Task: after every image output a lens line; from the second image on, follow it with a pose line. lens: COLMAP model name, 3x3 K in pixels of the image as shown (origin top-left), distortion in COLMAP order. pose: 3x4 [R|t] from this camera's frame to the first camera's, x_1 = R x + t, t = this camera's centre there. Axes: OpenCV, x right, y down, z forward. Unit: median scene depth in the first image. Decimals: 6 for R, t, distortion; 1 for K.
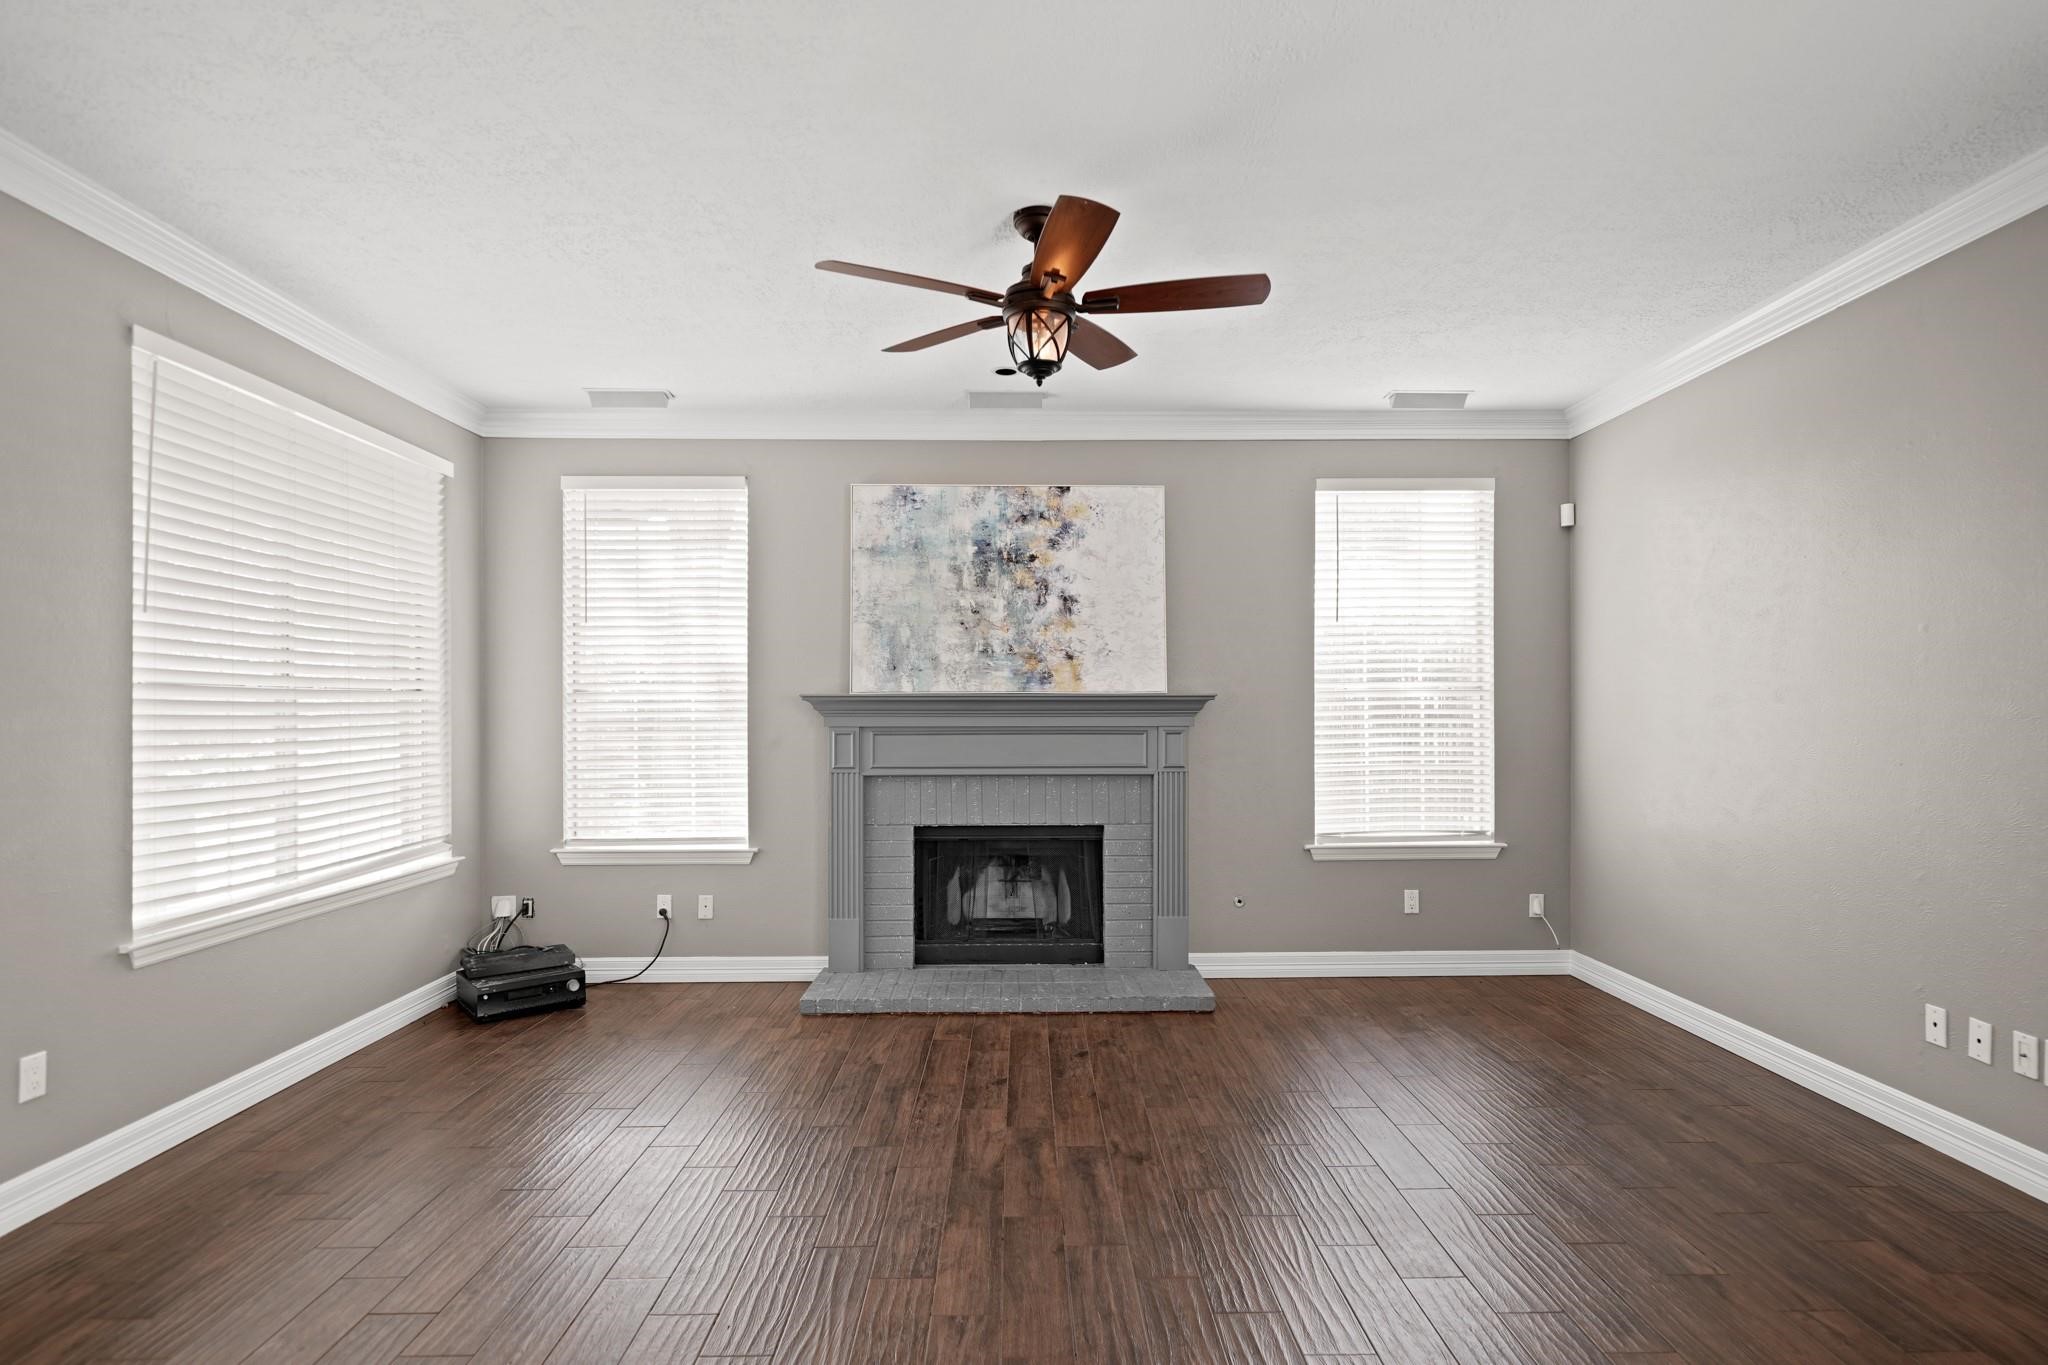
lens RADIAL K [[1088.7, 0, 1042.4], [0, 1088.7, 714.4], [0, 0, 1]] dist [0.000873, 0.000662]
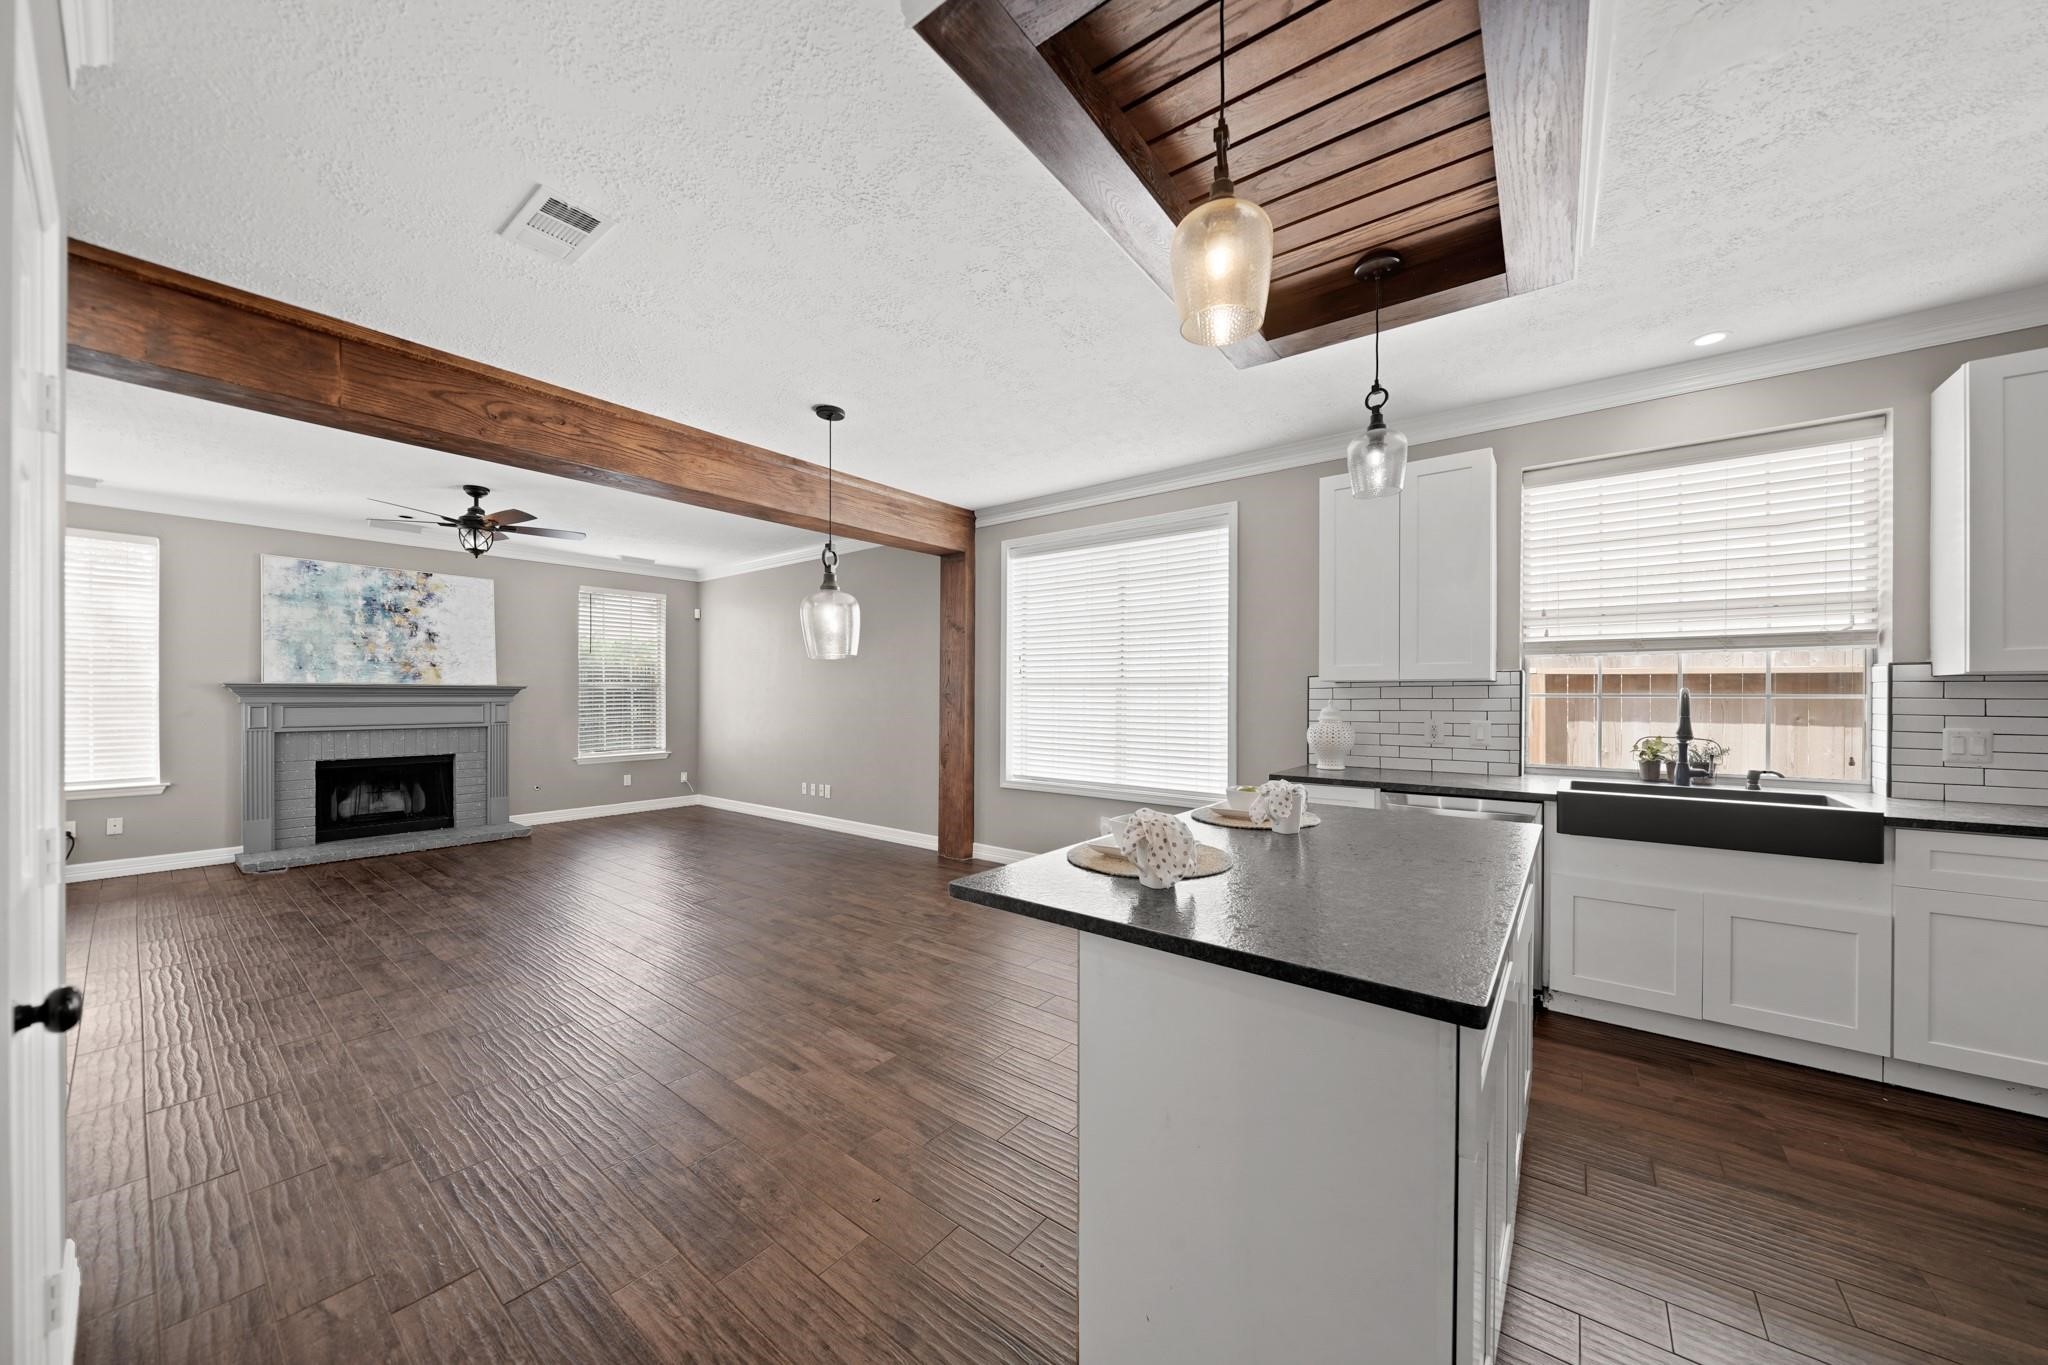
lens RADIAL K [[707.9, 0, 1026.1], [0, 707.9, 695.9], [0, 0, 1]] dist [-0.003102, -0.000258]
pose [[0.639210, 0.001776, 0.769030, -0.256545], [-0.000134, 0.999998, -0.002198, 0.002814], [-0.769032, 0.001302, 0.639209, -0.559797]]
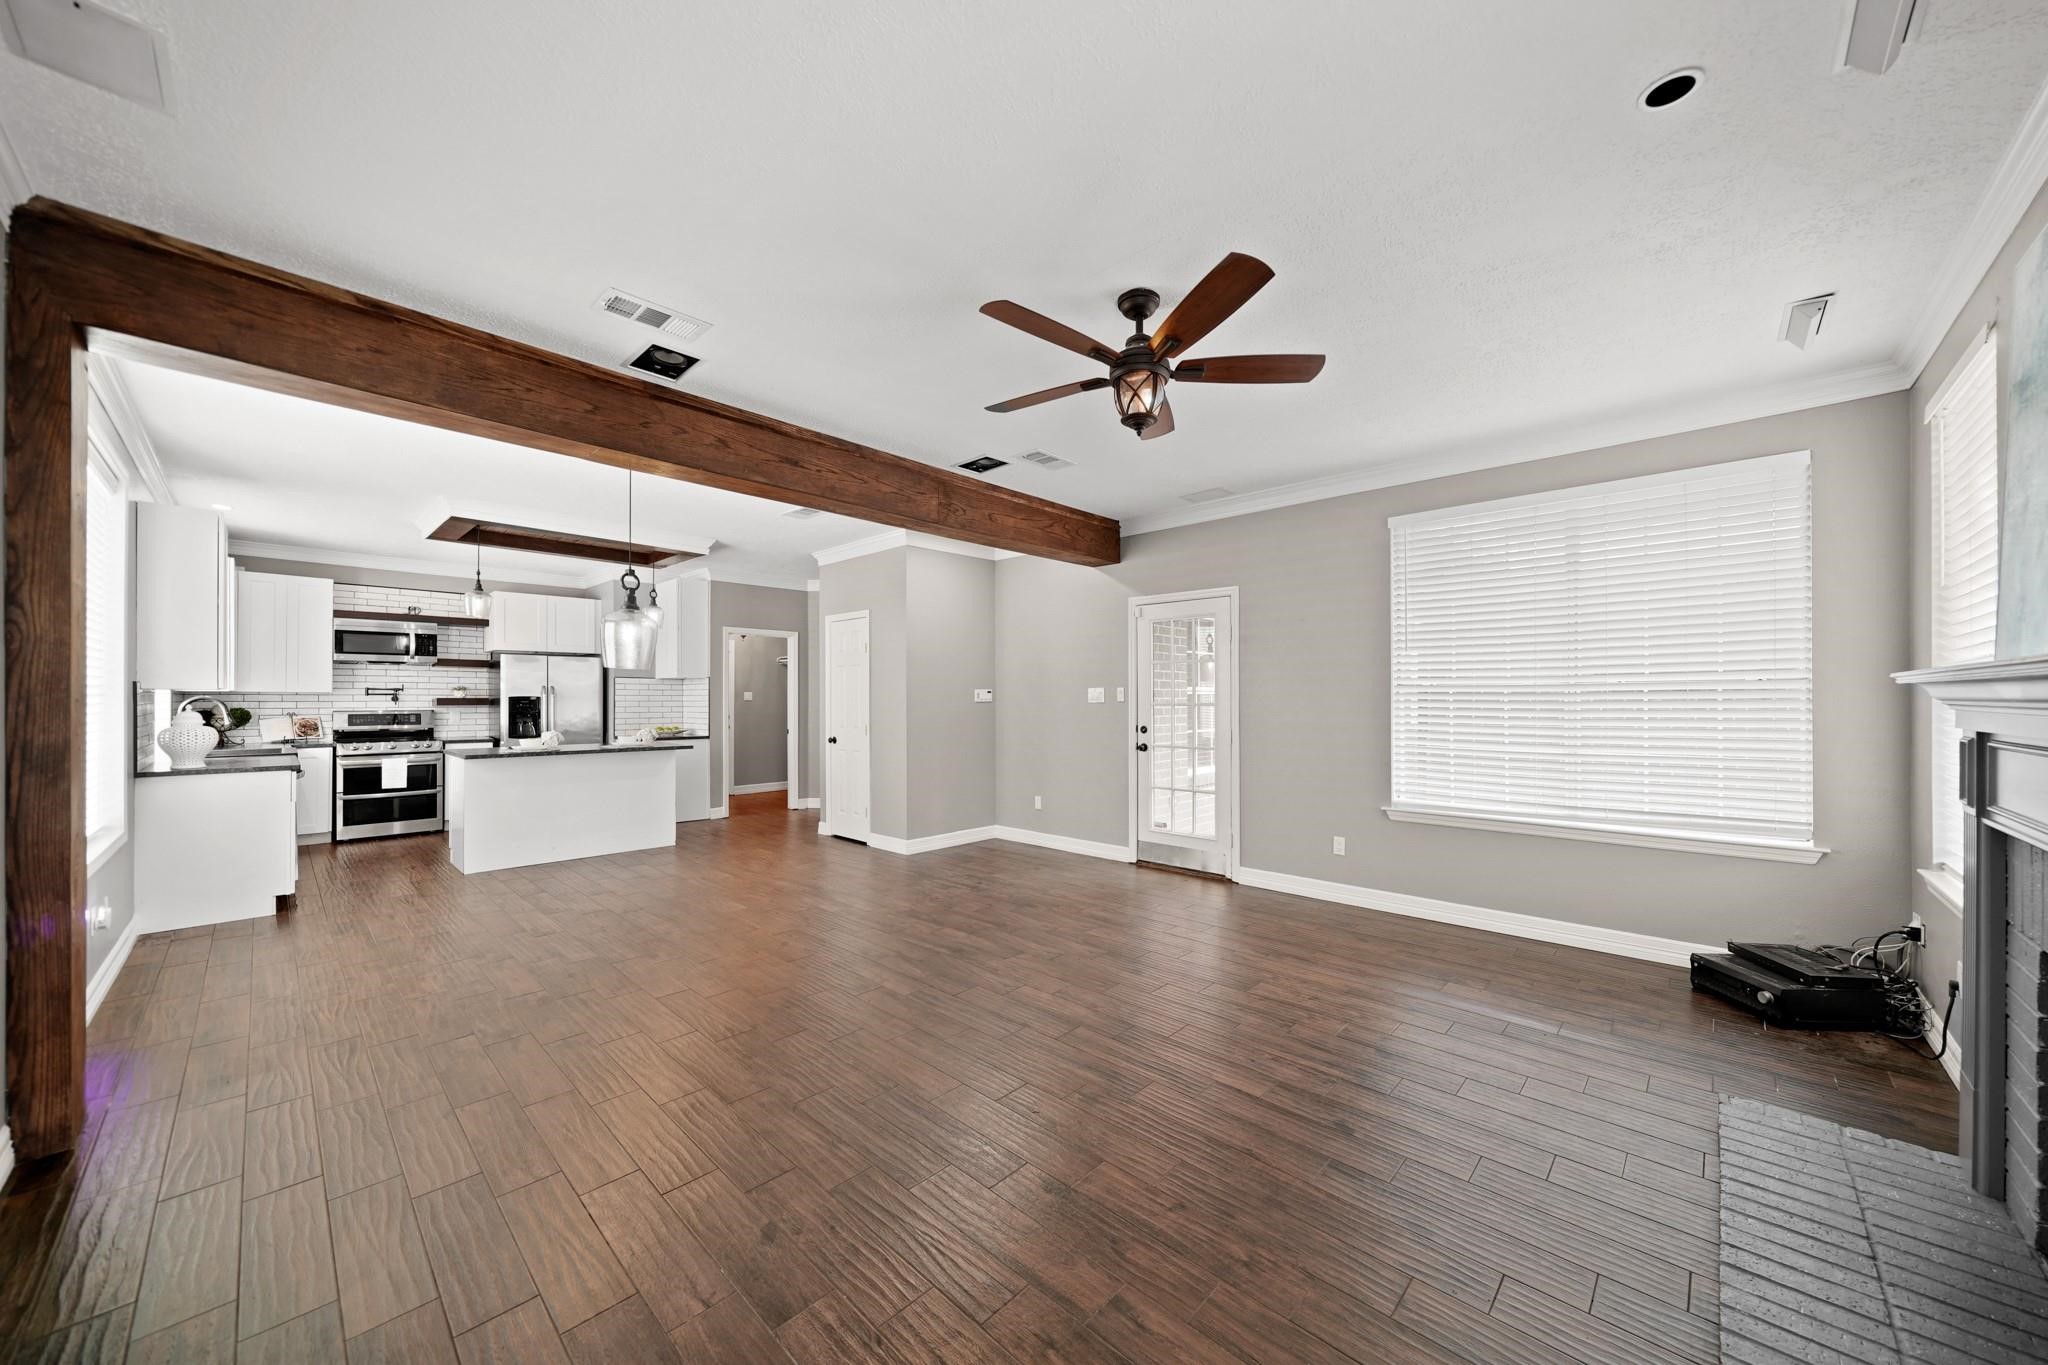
lens RADIAL K [[707.9, 0, 1025.9], [0, 707.9, 696.9], [0, 0, 1]] dist [-0.003102, -0.000258]
pose [[-0.704337, -0.004433, -0.709852, 0.387291], [-0.006355, 0.999980, 0.000061, -0.002664], [0.709837, 0.004554, -0.704351, 0.871887]]
